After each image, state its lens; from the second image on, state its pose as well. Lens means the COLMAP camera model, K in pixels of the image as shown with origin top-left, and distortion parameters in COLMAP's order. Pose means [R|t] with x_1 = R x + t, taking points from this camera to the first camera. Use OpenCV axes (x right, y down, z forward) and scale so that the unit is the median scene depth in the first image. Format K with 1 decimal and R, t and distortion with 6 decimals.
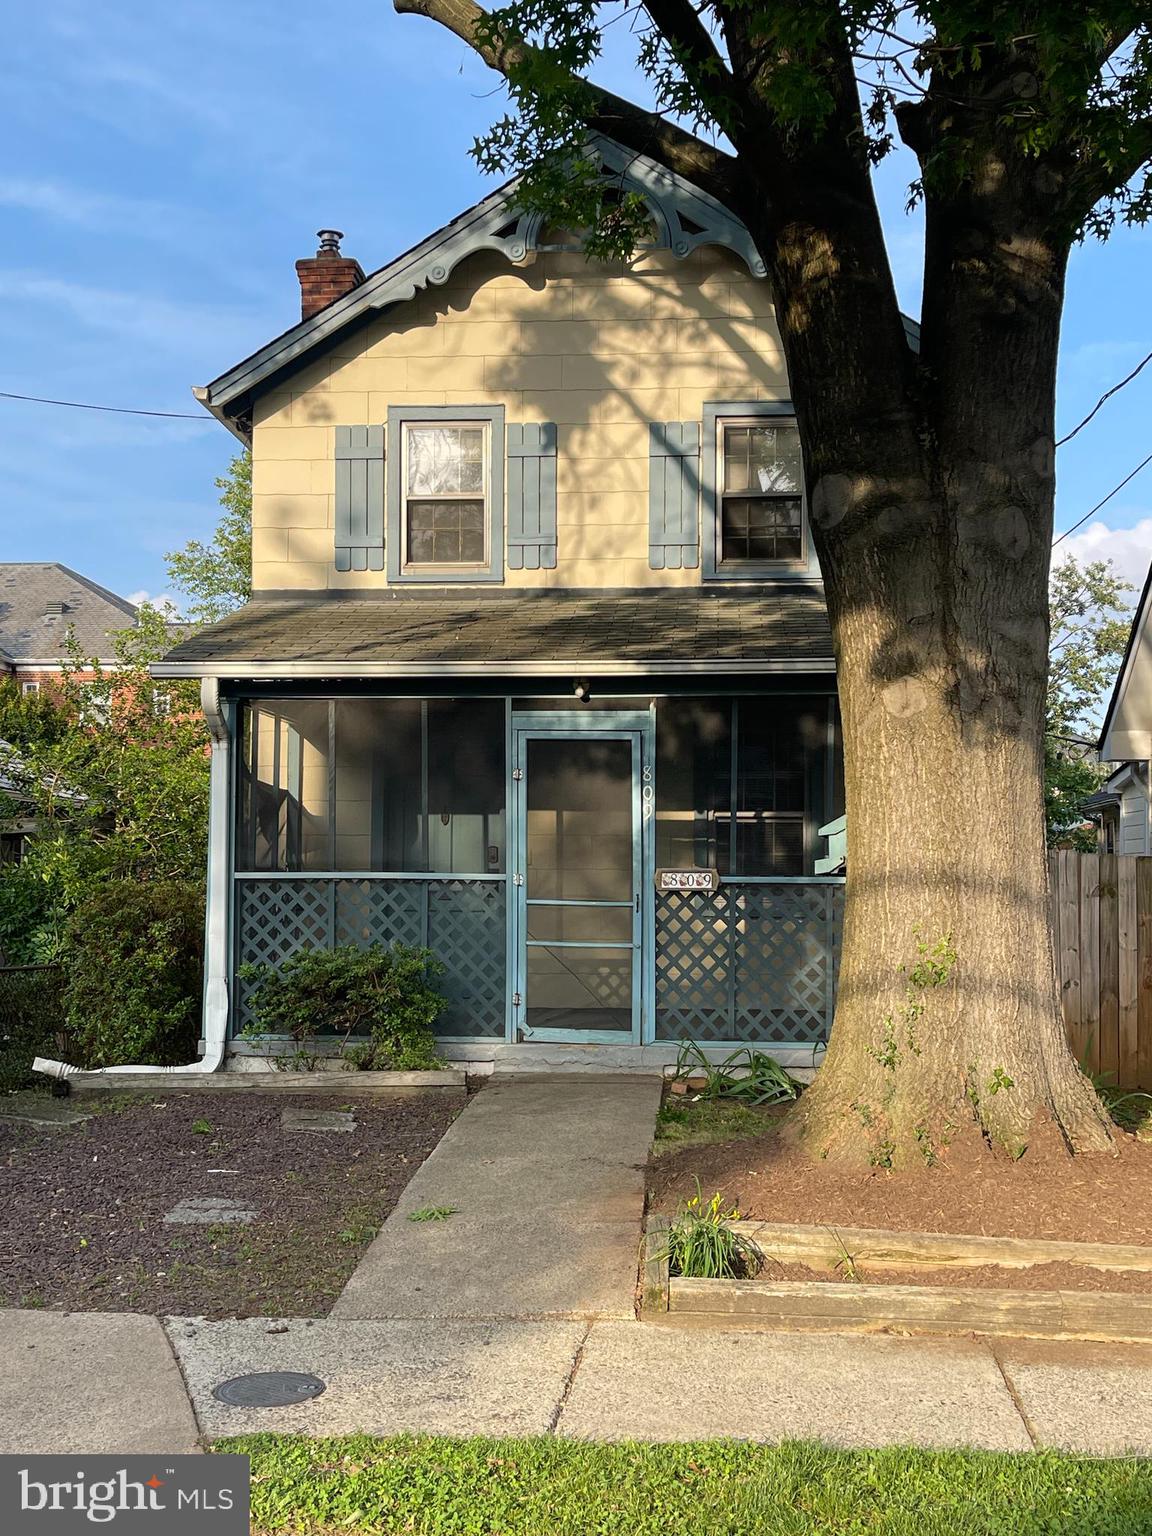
lens RADIAL K [[1739.2, 0, 604.7], [0, 1739.2, 772.5], [0, 0, 1]] dist [0.139884, -0.418404]
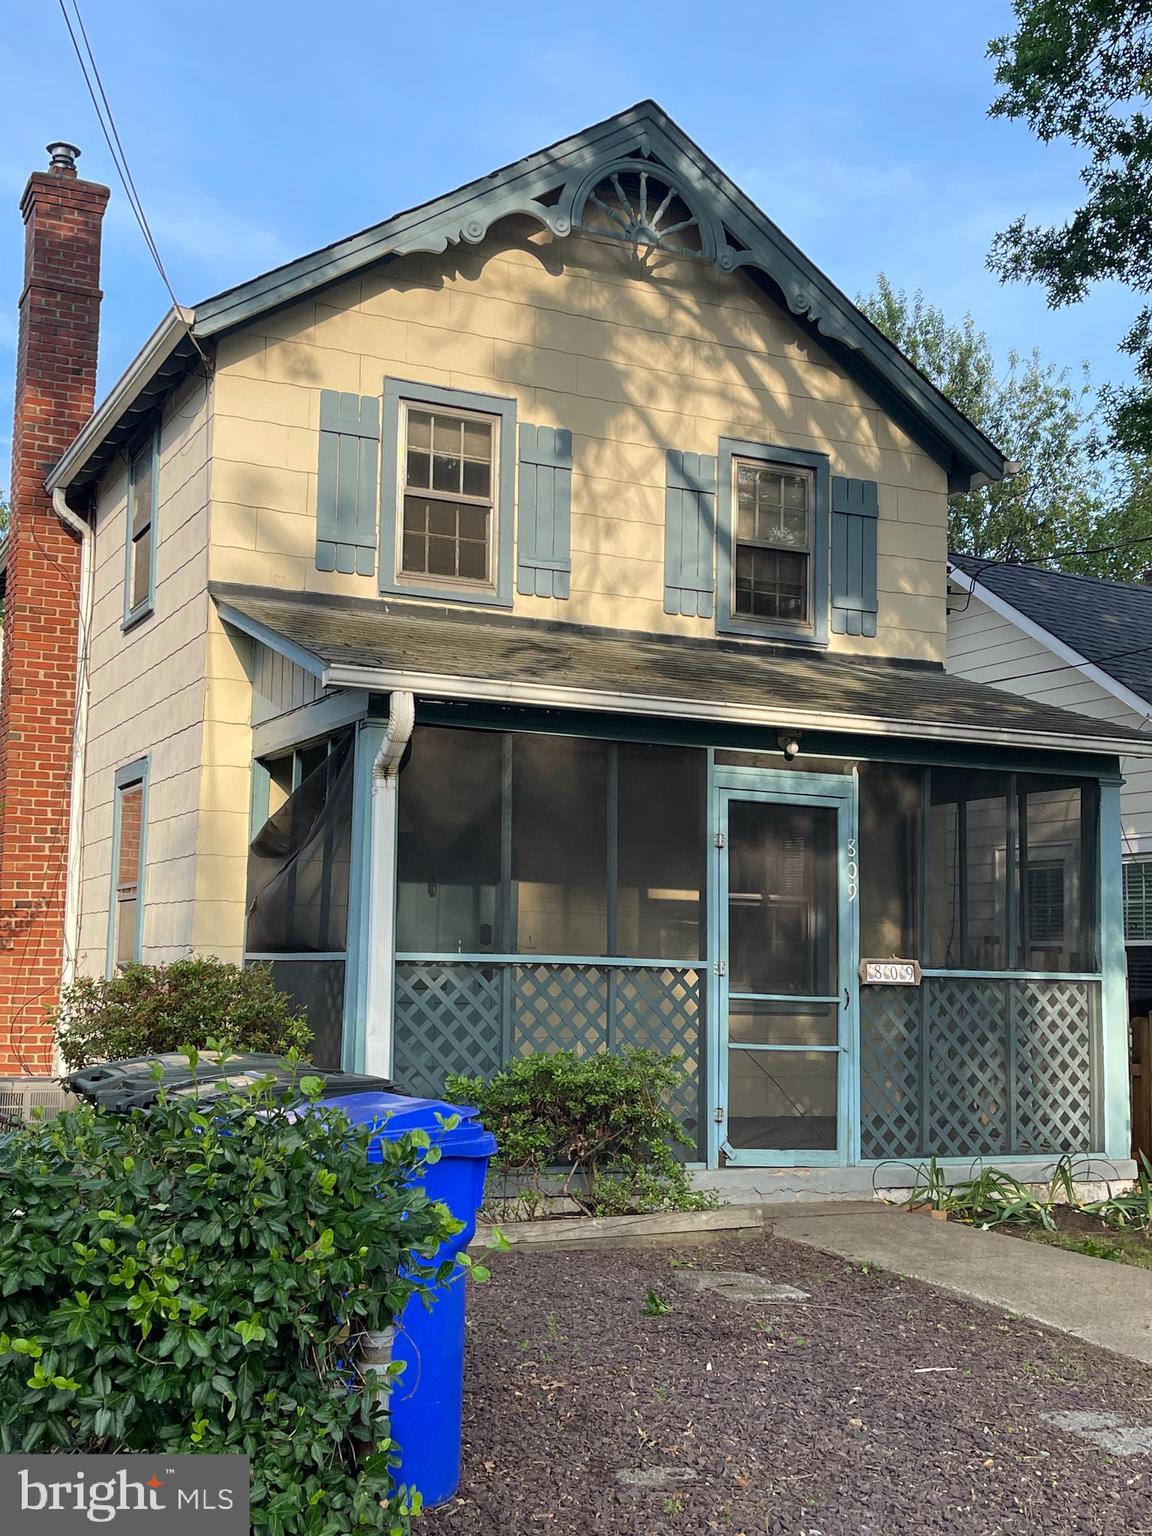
lens RADIAL K [[1753.0, 0, 582.8], [0, 1753.0, 767.7], [0, 0, 1]] dist [0.126090, -0.315097]
pose [[0.866420, 0.071523, 0.494167, -0.526917], [-0.046980, 0.996974, -0.061927, 0.021285], [-0.497101, 0.030439, 0.867159, 0.305715]]
